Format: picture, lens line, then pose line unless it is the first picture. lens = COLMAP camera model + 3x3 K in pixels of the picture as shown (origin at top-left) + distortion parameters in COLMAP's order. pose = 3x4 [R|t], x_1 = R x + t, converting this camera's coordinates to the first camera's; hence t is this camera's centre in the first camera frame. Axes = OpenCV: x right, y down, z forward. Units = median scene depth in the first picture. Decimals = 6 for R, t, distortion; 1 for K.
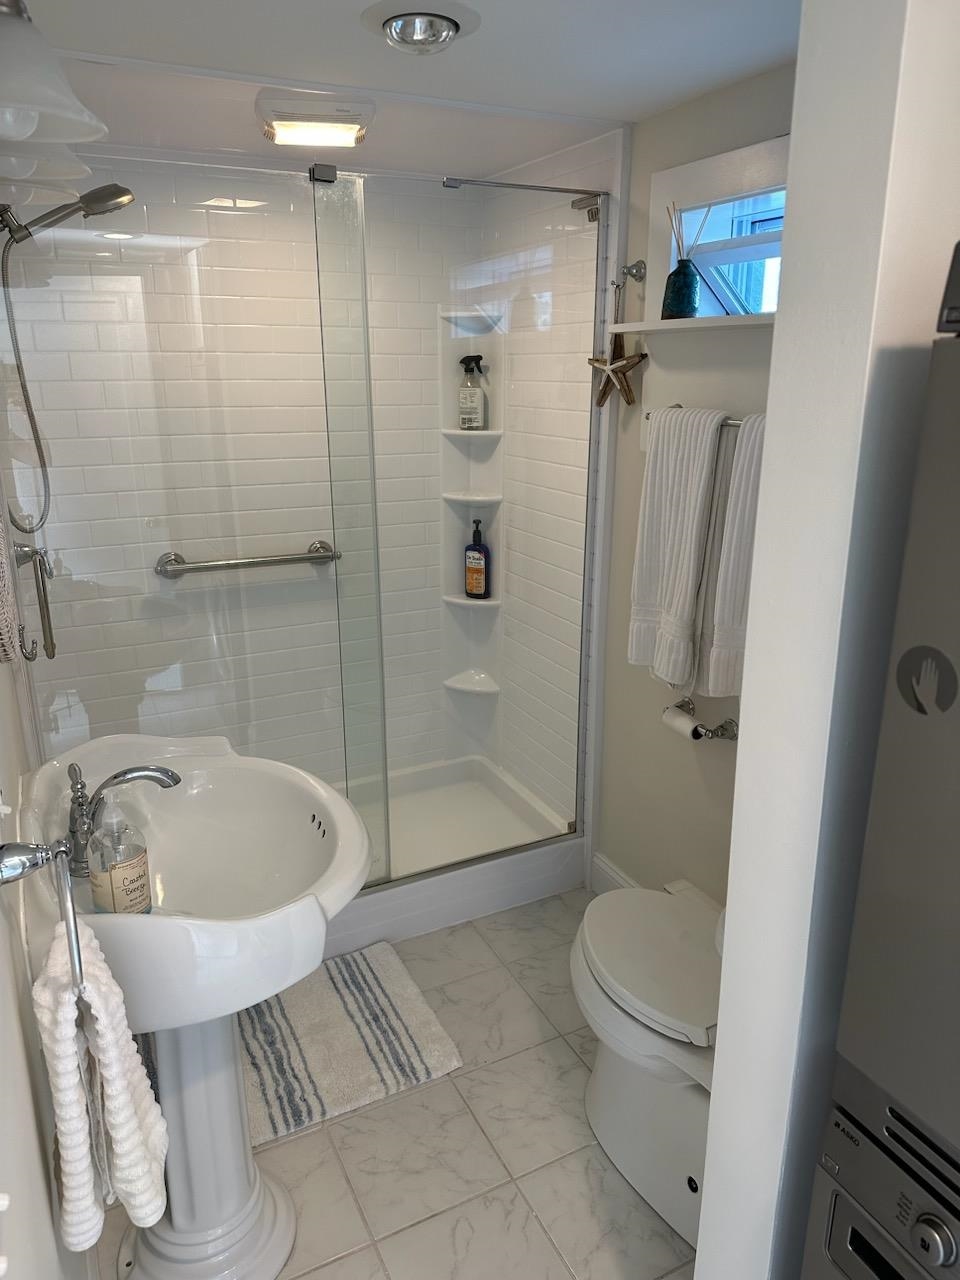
lens RADIAL K [[894.8, 0, 479.1], [0, 894.8, 629.0], [0, 0, 1]] dist [0.033151, -0.046998]
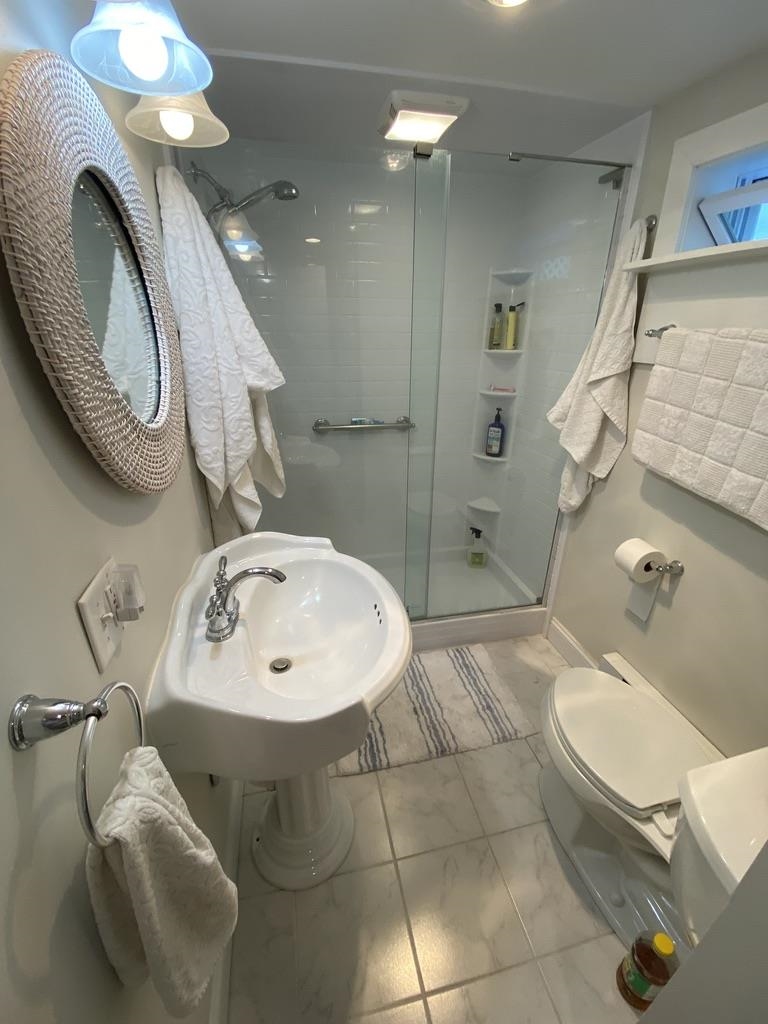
lens RADIAL K [[418.2, 0, 378.1], [0, 418.2, 513.9], [0, 0, 1]] dist [0.004333, -0.006263]
pose [[0.967272, 0.103322, -0.231753, -0.028258], [-0.073157, 0.988115, 0.135194, -0.025301], [0.242967, -0.113815, 0.963335, 0.269153]]
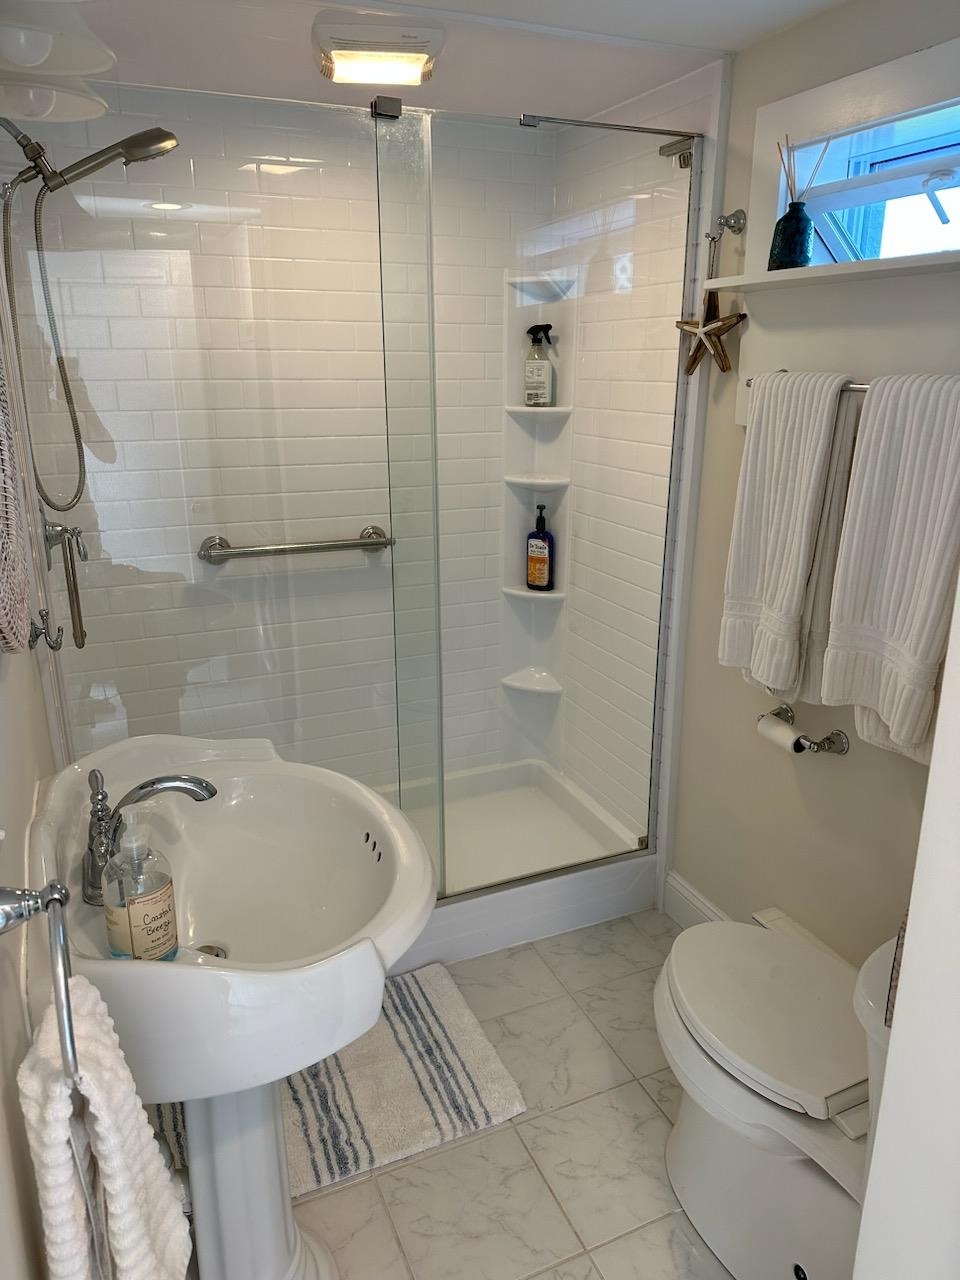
lens RADIAL K [[894.8, 0, 475.1], [0, 894.8, 630.6], [0, 0, 1]] dist [0.033151, -0.046998]
pose [[0.998429, 0.015794, -0.053765, -0.027814], [-0.015389, 0.999850, 0.007944, 0.001930], [0.053882, -0.007105, 0.998522, 0.105675]]
